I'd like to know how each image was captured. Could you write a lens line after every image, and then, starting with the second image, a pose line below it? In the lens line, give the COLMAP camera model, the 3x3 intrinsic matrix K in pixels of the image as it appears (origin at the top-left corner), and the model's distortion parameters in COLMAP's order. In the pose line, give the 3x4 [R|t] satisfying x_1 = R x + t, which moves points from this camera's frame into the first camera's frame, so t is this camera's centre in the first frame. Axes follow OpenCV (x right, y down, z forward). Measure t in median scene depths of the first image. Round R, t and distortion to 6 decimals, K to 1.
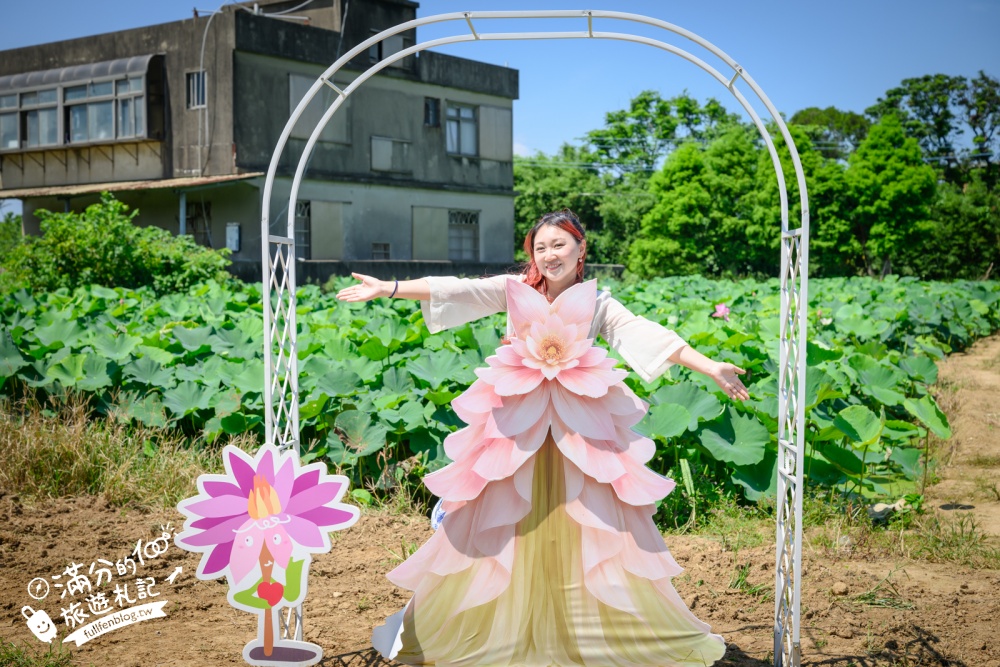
lens RADIAL K [[1324.3, 0, 502.6], [0, 1324.3, 333.7], [0, 0, 1]] dist [-0.005754, 0.000000]
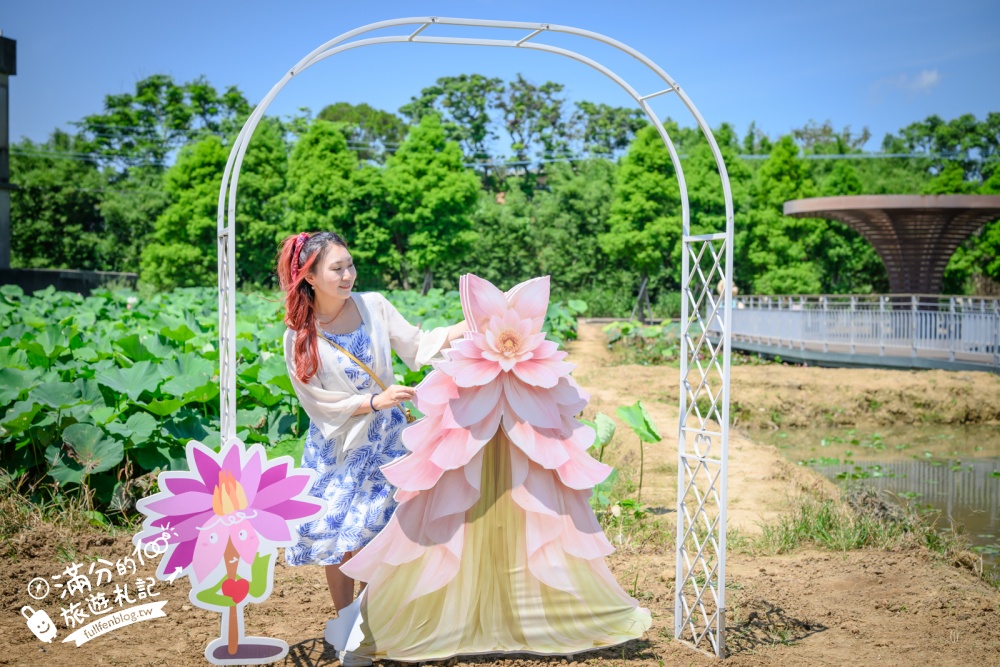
lens RADIAL K [[1500.0, 0, 499.2], [0, 1500.0, 330.3], [0, 0, 1]] dist [0.009337, 0.000000]
pose [[0.944470, 0.004344, 0.328570, -0.837953], [0.000651, 0.999886, -0.015091, 0.046680], [-0.328598, 0.014467, 0.944359, -0.282794]]
